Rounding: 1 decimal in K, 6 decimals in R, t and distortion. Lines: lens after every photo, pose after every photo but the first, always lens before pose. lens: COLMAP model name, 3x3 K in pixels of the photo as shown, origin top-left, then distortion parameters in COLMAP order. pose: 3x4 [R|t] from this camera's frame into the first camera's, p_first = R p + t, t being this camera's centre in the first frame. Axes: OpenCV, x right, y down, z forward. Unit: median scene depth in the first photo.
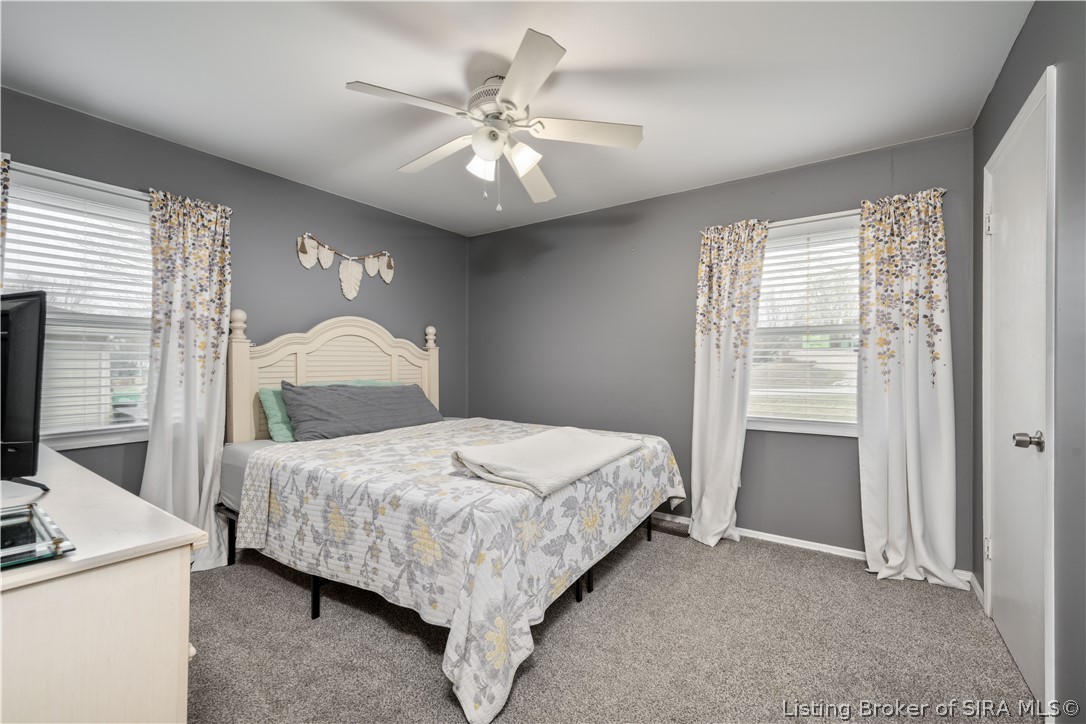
lens RADIAL K [[448.4, 0, 547.3], [0, 448.4, 361.5], [0, 0, 1]] dist [0.002201, 0.000203]
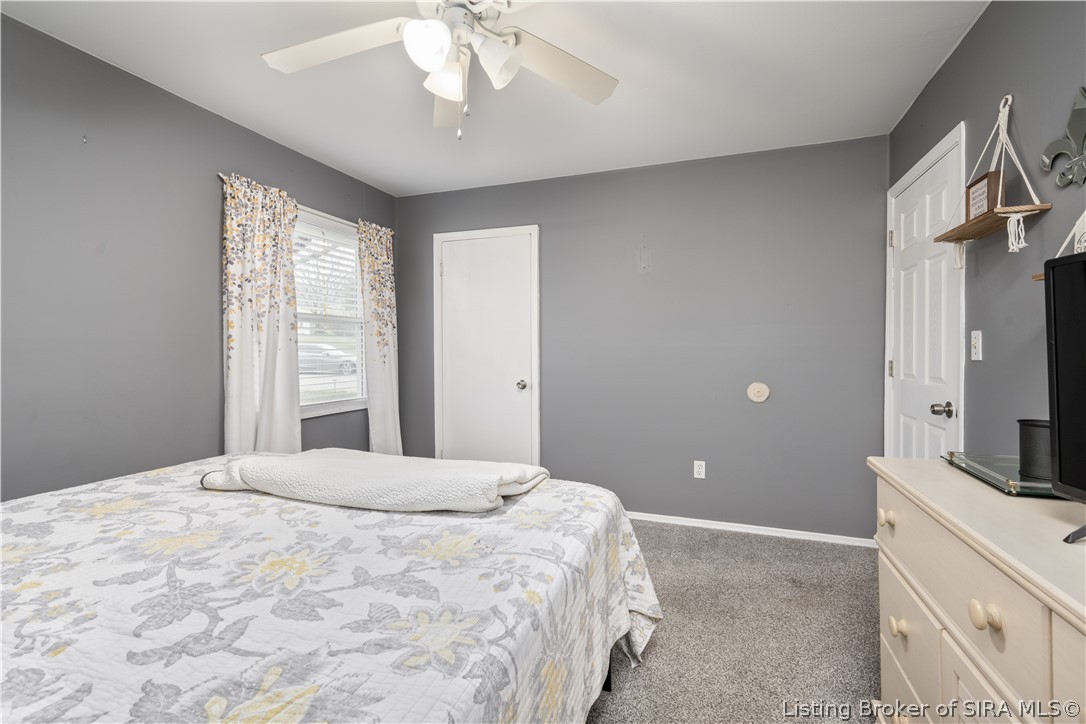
lens RADIAL K [[448.4, 0, 547.8], [0, 448.4, 357.3], [0, 0, 1]] dist [0.002201, 0.000203]
pose [[-0.221505, -0.018471, 0.974984, -0.640156], [-0.010690, 0.999807, 0.016513, 0.000328], [-0.975101, -0.006765, -0.221660, 0.772581]]
